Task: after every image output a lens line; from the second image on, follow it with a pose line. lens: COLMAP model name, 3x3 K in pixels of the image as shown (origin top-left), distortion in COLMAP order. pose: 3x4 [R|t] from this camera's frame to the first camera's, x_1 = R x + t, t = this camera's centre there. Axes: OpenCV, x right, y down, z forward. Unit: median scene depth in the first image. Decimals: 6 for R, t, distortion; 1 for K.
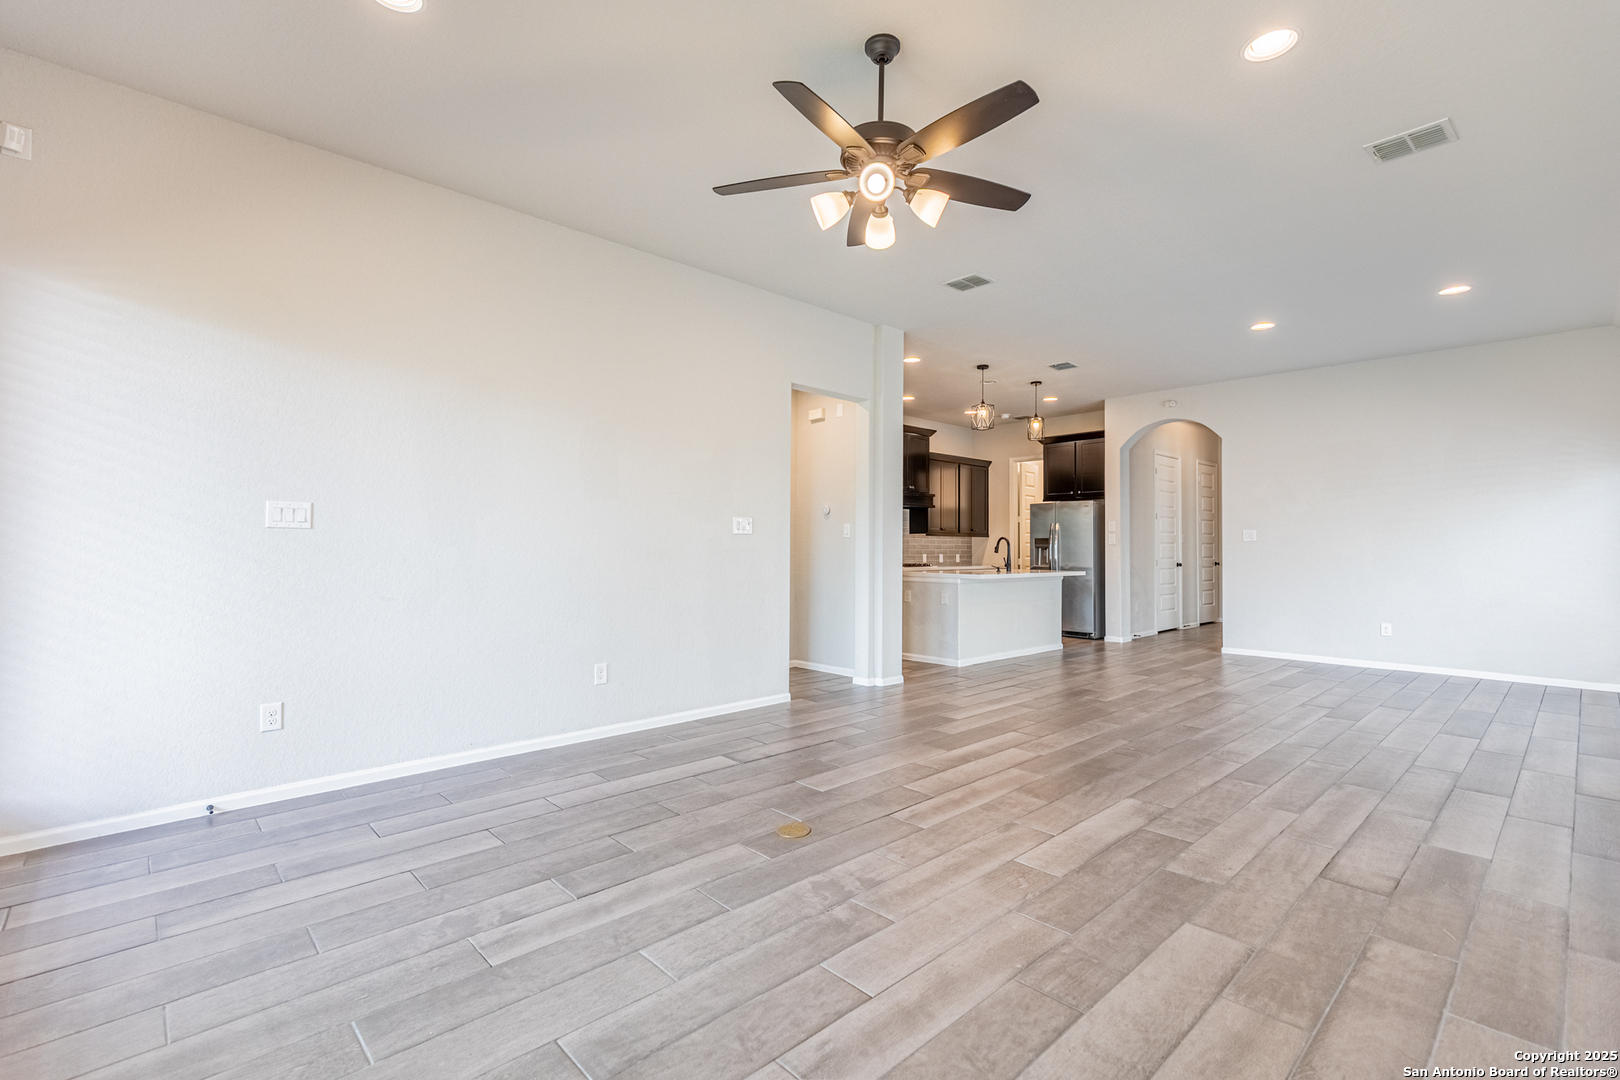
lens RADIAL K [[734.6, 0, 815.3], [0, 734.6, 539.3], [0, 0, 1]] dist [0.004786, 0.000389]
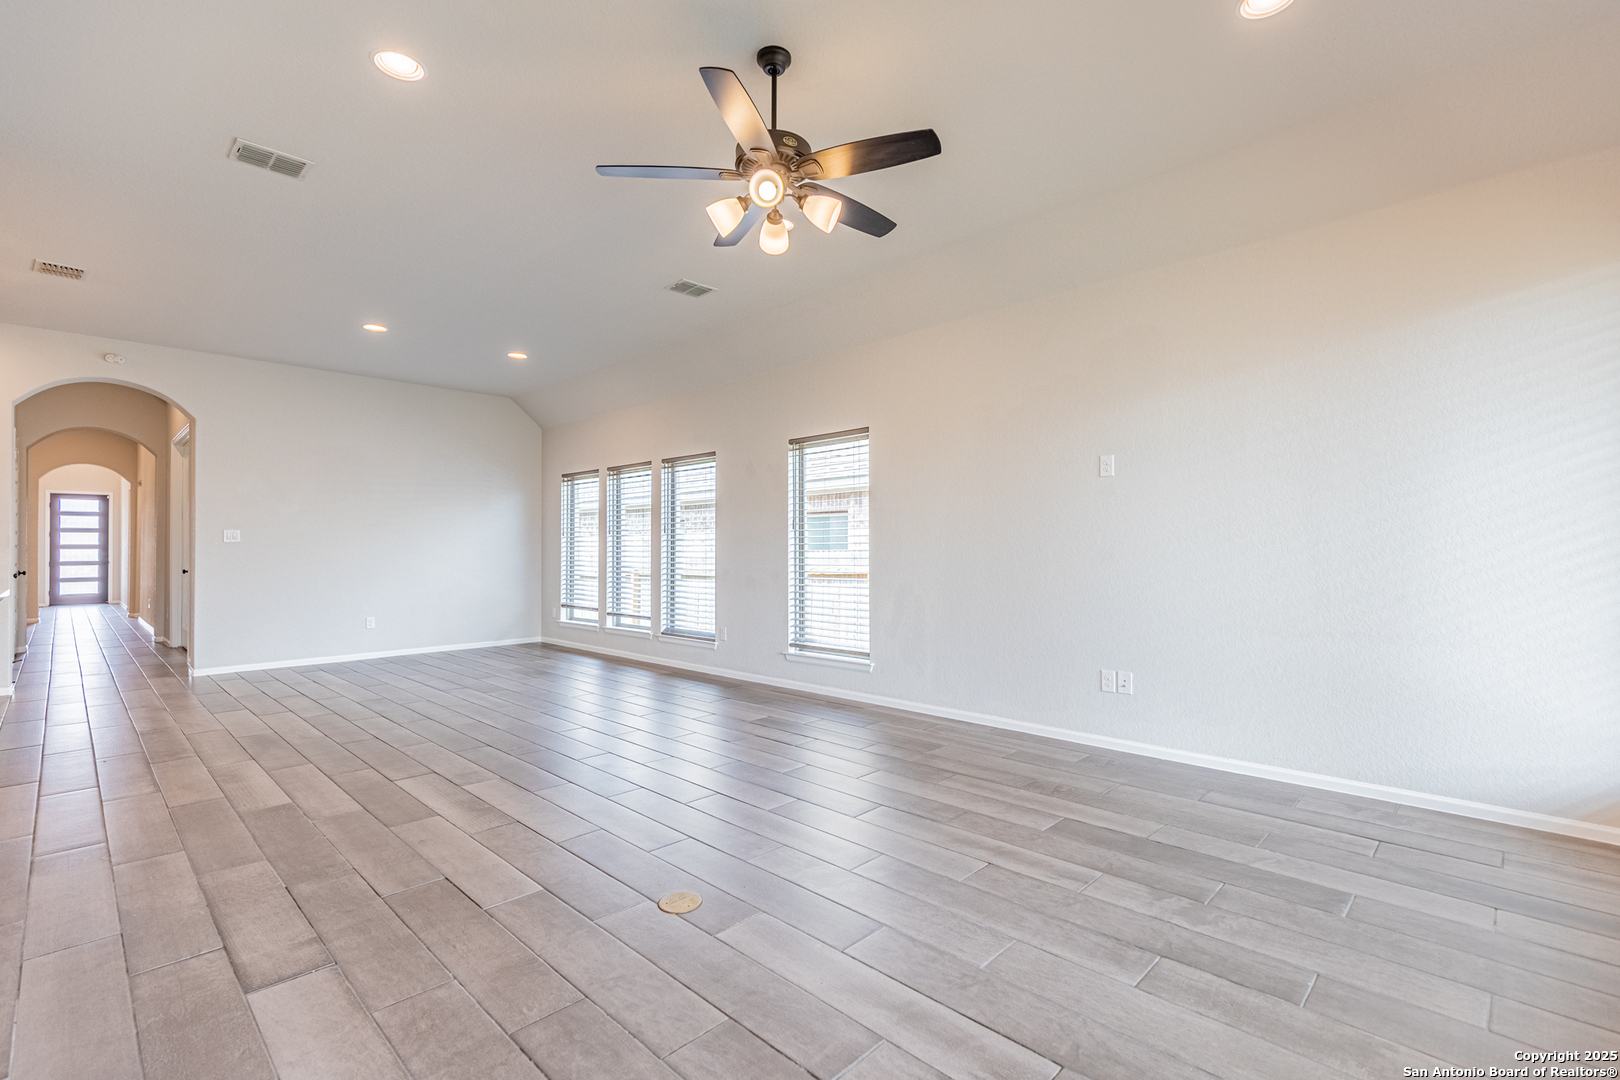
lens RADIAL K [[734.6, 0, 815.3], [0, 734.6, 544.5], [0, 0, 1]] dist [0.004786, 0.000389]
pose [[-0.049406, 0.000182, 0.998779, -1.059278], [-0.003727, 0.999993, -0.000367, 0.007691], [-0.998772, -0.003740, -0.049405, 1.129570]]
